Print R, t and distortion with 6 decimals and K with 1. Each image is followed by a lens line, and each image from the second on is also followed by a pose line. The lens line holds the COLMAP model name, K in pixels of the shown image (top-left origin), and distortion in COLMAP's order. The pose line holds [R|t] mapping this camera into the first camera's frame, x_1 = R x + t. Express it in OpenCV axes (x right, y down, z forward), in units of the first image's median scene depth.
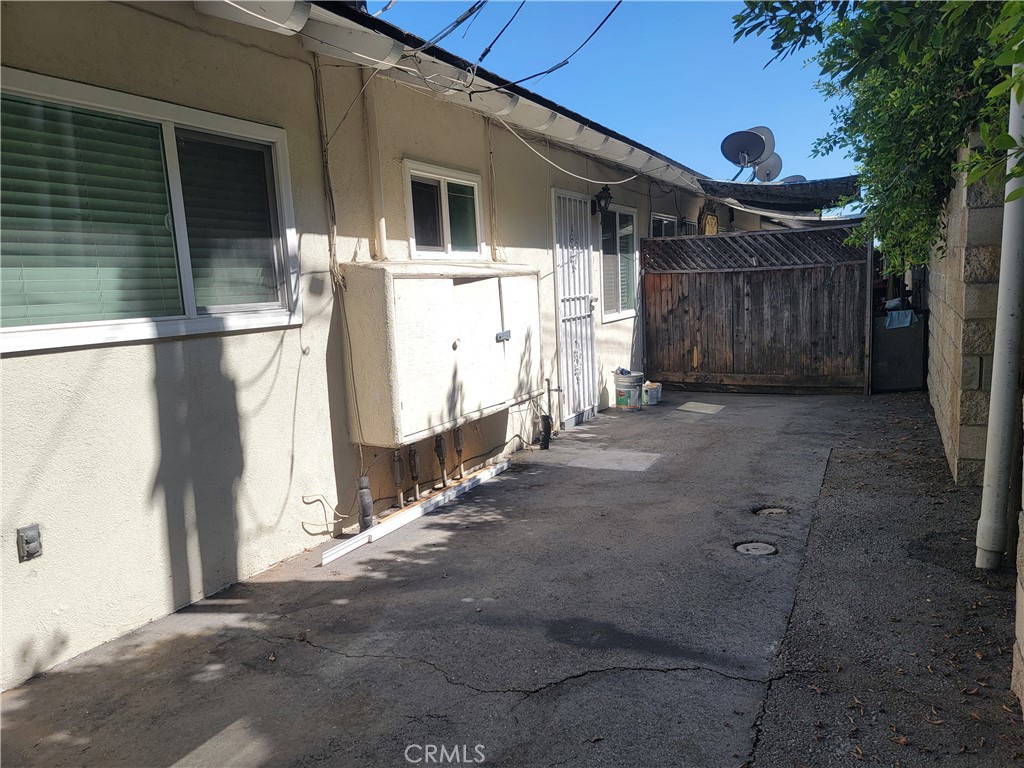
lens RADIAL K [[719.4, 0, 511.7], [0, 719.4, 384.1], [0, 0, 1]] dist [0.048818, -0.022264]
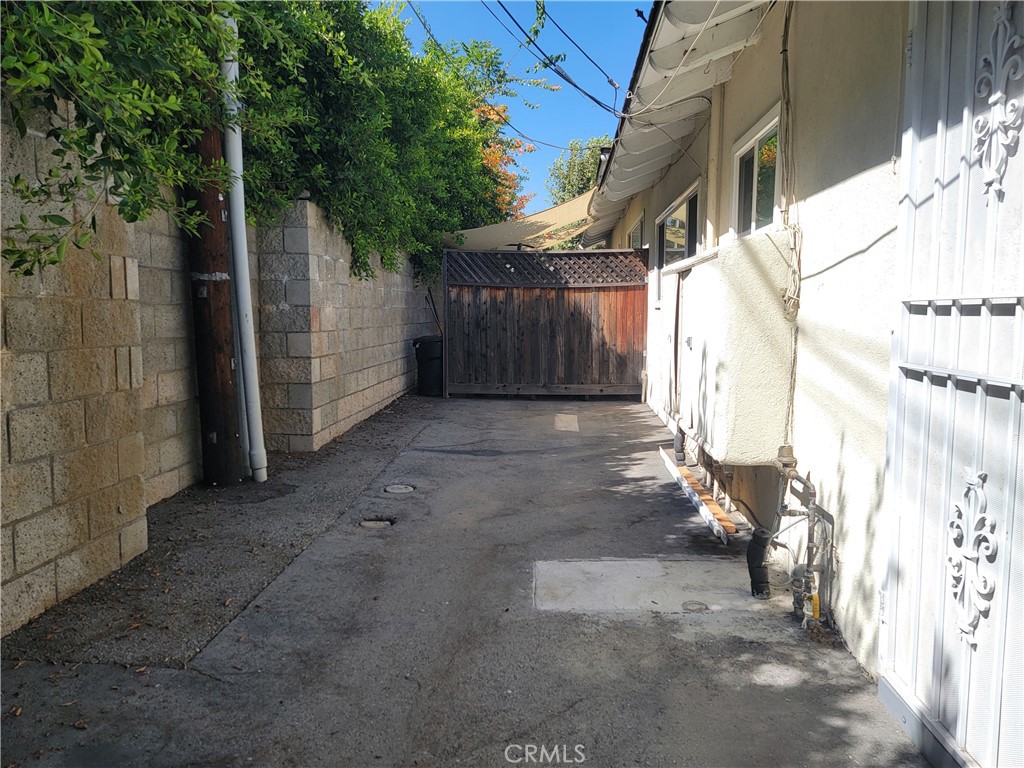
lens RADIAL K [[719.4, 0, 512.2], [0, 719.4, 382.4], [0, 0, 1]] dist [0.048818, -0.022264]
pose [[-0.918375, 0.085950, -0.386263, 0.445914], [-0.013331, 0.968852, 0.247281, -0.205756], [0.395486, 0.232246, -0.888624, 1.538238]]
